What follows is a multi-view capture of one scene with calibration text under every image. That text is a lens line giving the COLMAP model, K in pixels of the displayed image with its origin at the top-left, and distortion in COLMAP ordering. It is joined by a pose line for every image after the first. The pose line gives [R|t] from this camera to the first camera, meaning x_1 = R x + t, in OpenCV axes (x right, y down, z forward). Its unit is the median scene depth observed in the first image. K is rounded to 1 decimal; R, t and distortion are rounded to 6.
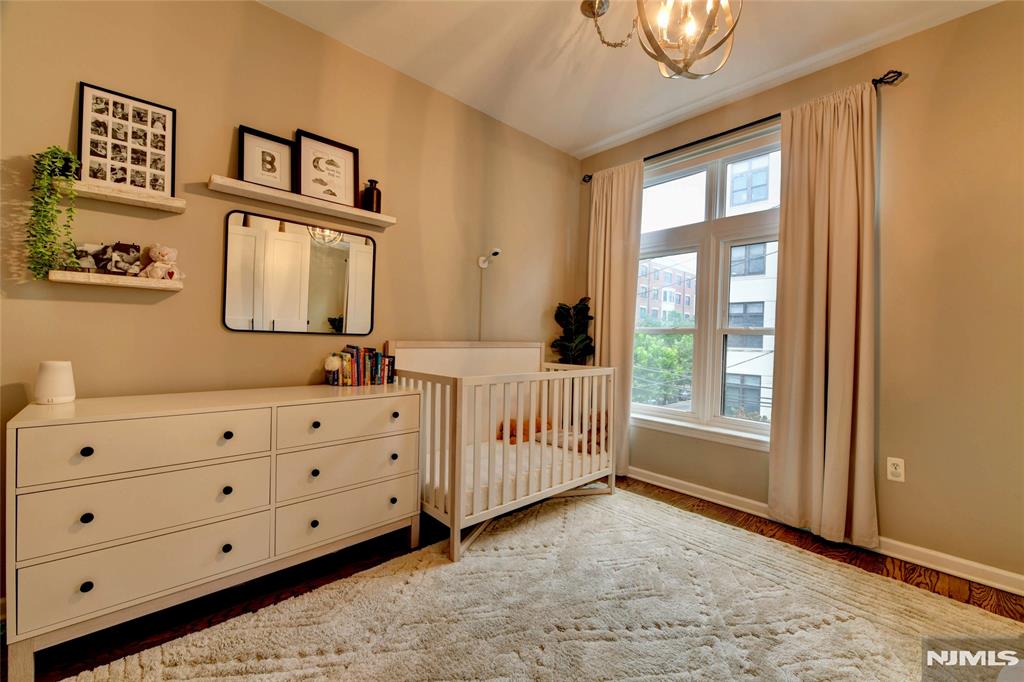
lens RADIAL K [[409.0, 0, 516.5], [0, 409.0, 339.4], [0, 0, 1]] dist [-0.010181, -0.001100]
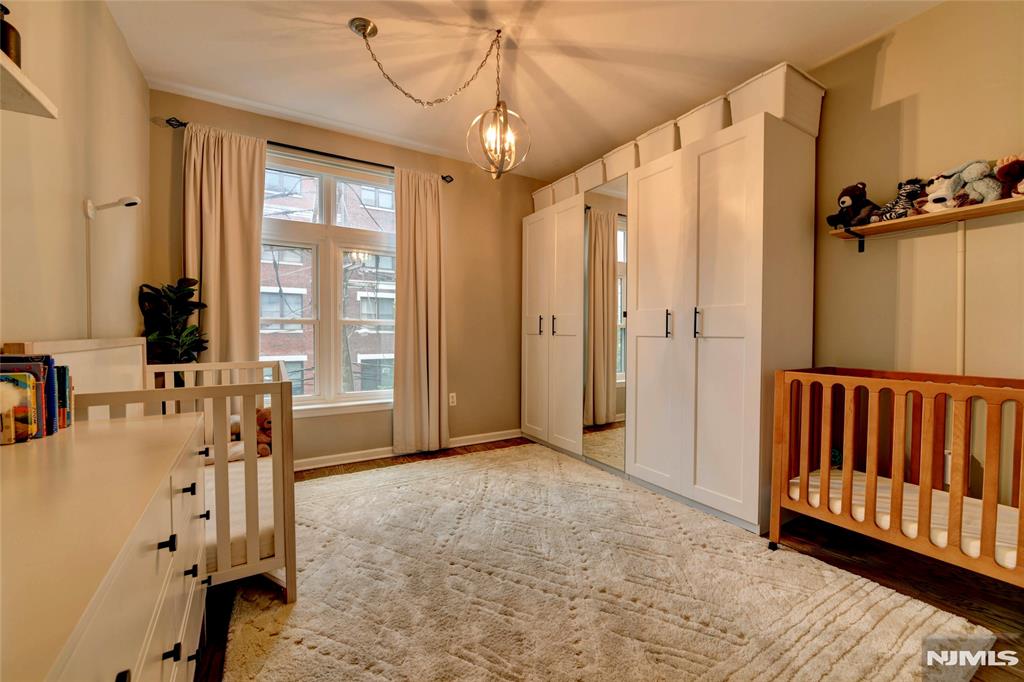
lens RADIAL K [[409.0, 0, 520.0], [0, 409.0, 341.0], [0, 0, 1]] dist [-0.010181, -0.001100]
pose [[0.185963, -0.044381, 0.981554, -0.715873], [0.005625, 0.999011, 0.044105, -0.017940], [-0.982541, -0.002680, 0.186028, 0.325999]]
